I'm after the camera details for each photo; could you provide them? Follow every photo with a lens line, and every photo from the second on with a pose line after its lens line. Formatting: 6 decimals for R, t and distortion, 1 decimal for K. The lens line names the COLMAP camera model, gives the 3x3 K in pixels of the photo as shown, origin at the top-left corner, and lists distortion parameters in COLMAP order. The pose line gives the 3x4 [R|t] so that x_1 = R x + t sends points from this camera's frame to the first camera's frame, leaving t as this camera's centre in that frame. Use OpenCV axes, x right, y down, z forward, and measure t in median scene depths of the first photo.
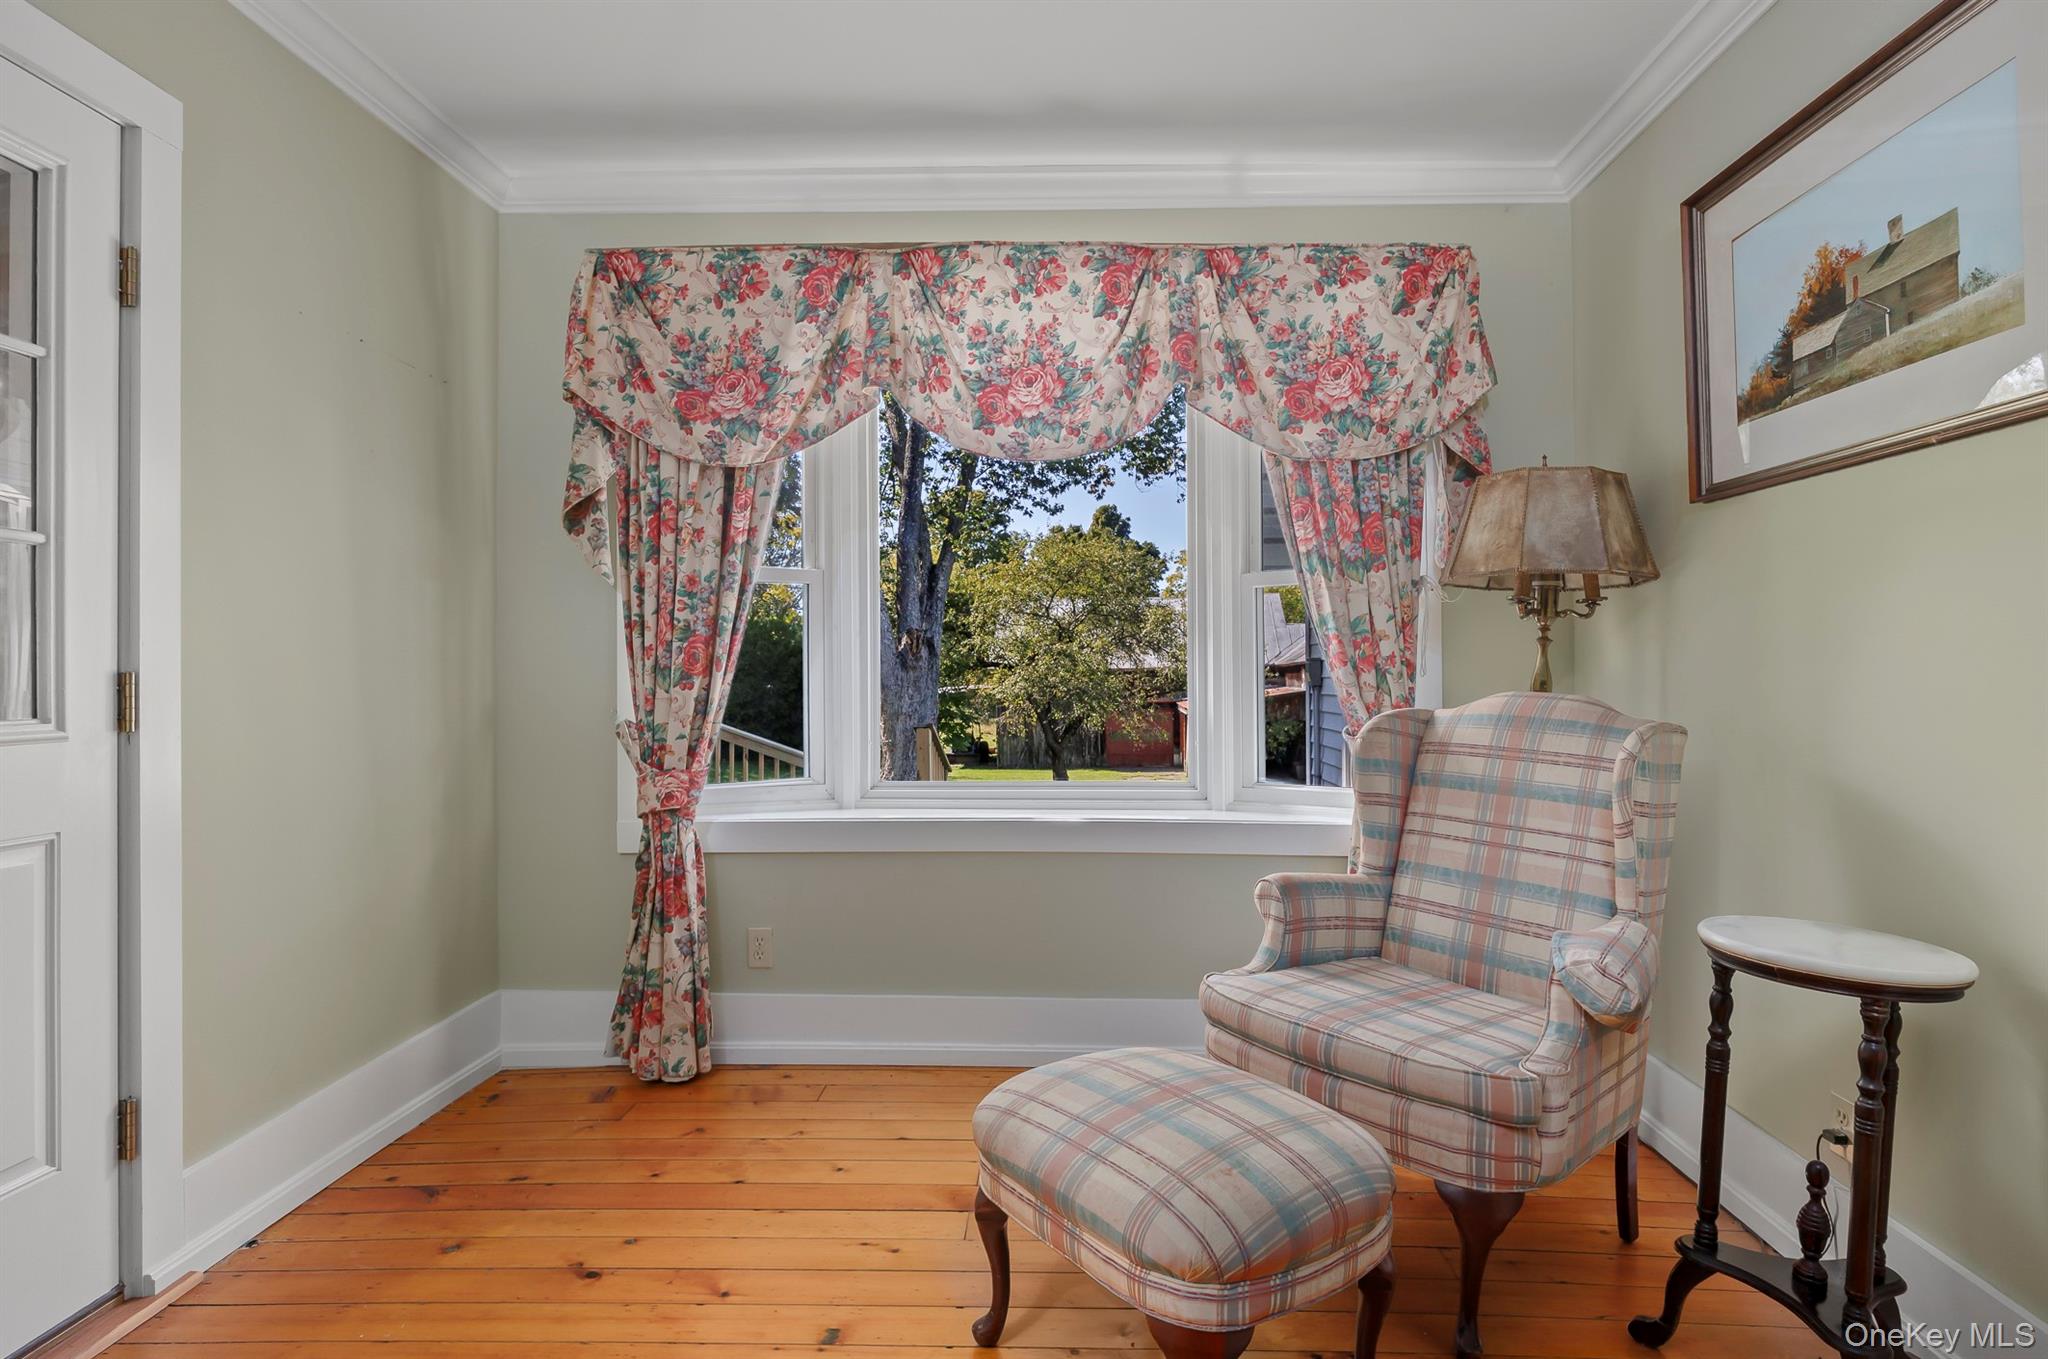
lens RADIAL K [[1112.8, 0, 1024.8], [0, 1112.8, 670.3], [0, 0, 1]] dist [-0.007331, -0.000349]
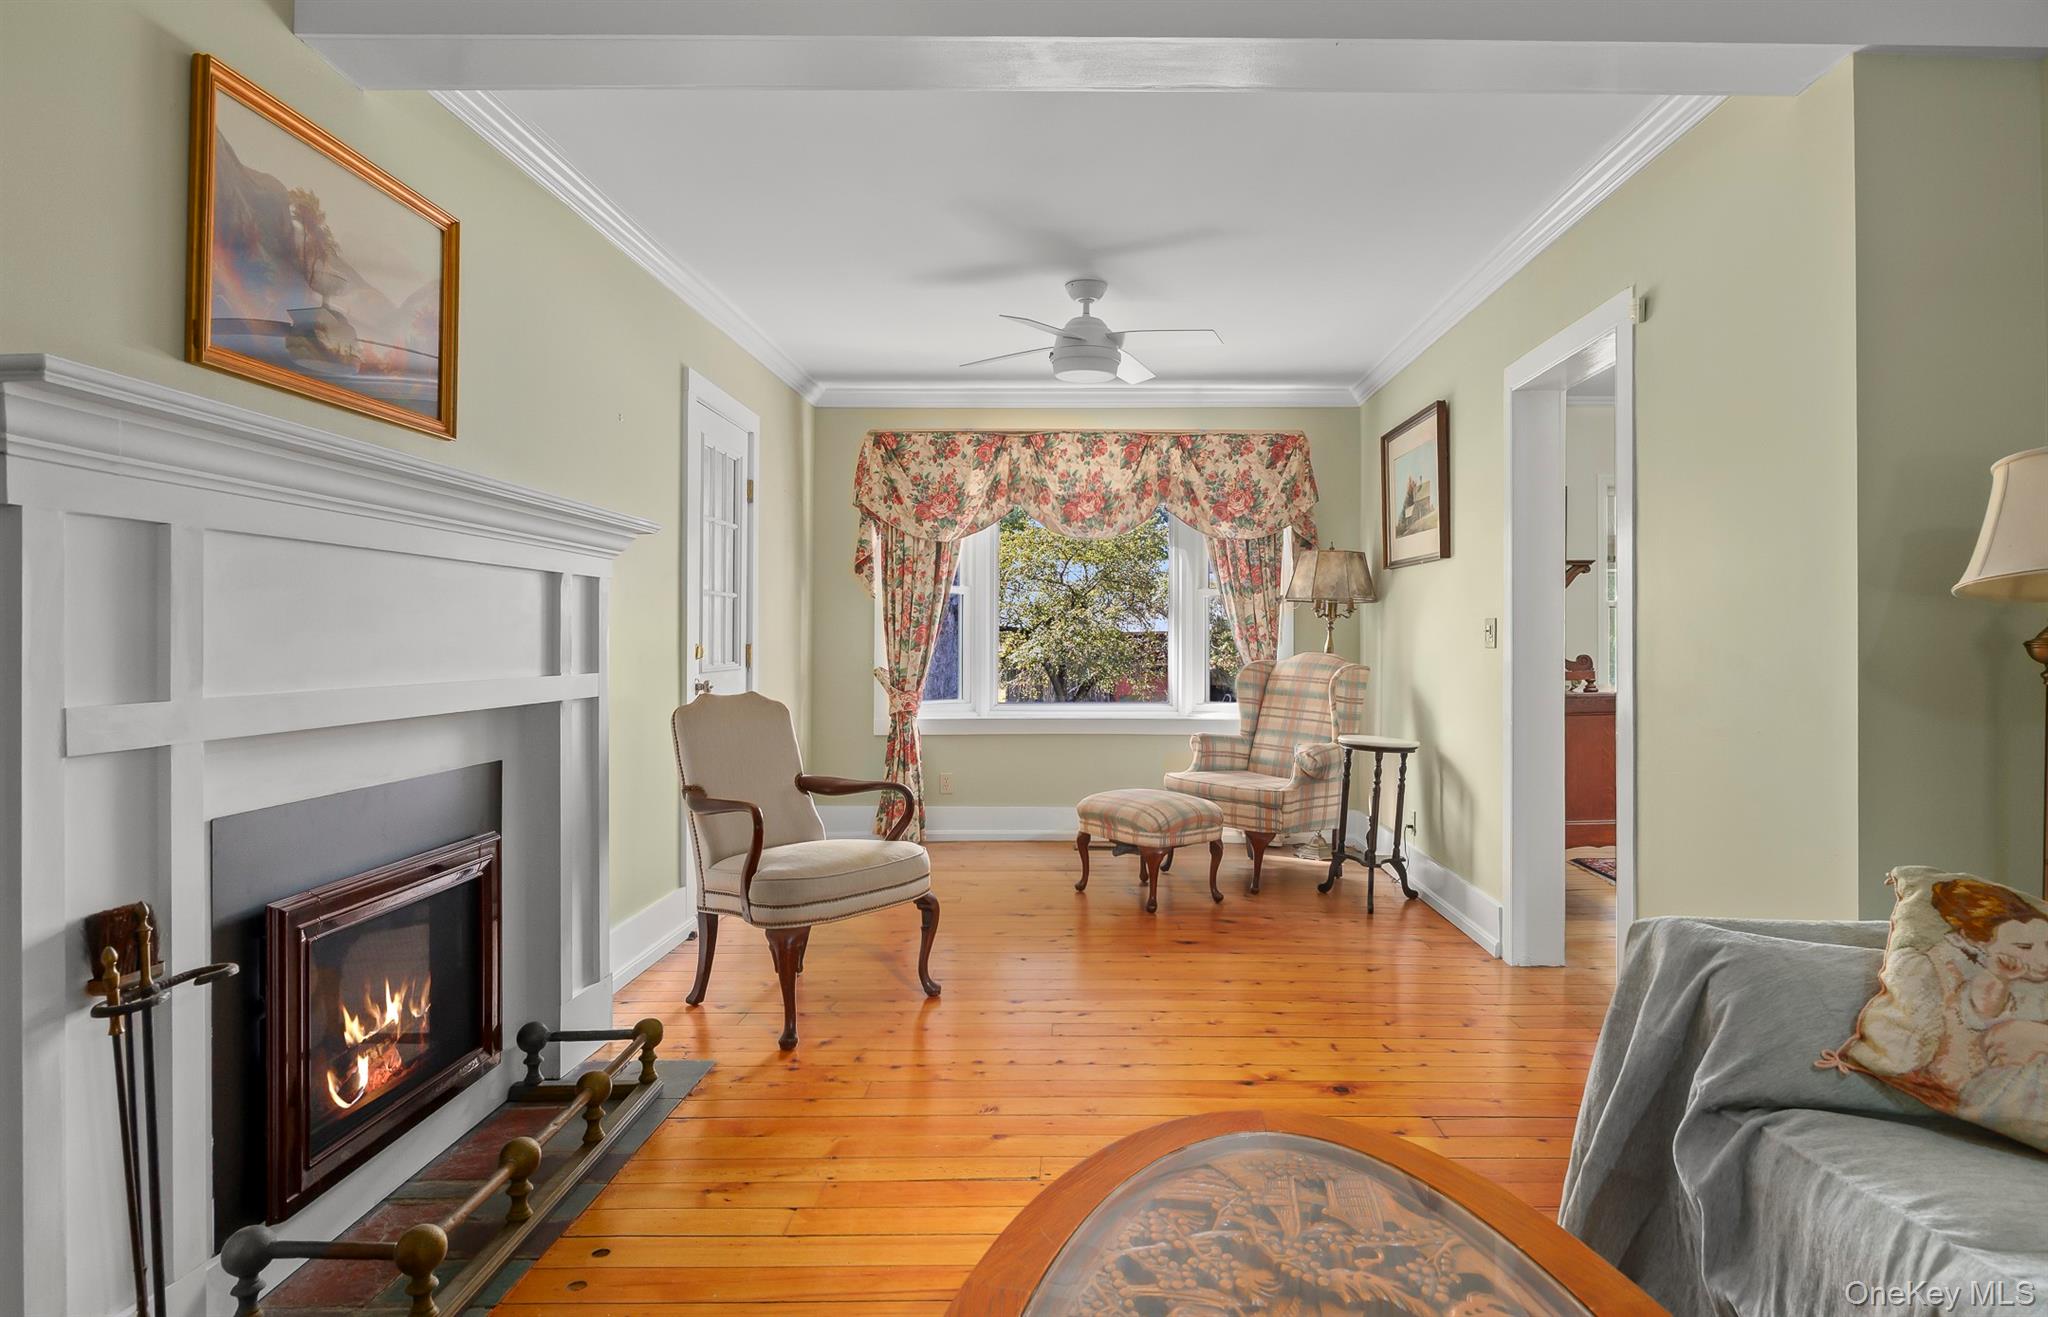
lens RADIAL K [[1180.9, 0, 1000.7], [0, 1180.9, 742.4], [0, 0, 1]] dist [0.001827, -0.001972]
pose [[0.999700, 0.001680, -0.024430, -0.103497], [0.000568, 0.995787, 0.091694, -0.015827], [0.024481, -0.091681, 0.995487, -1.204070]]
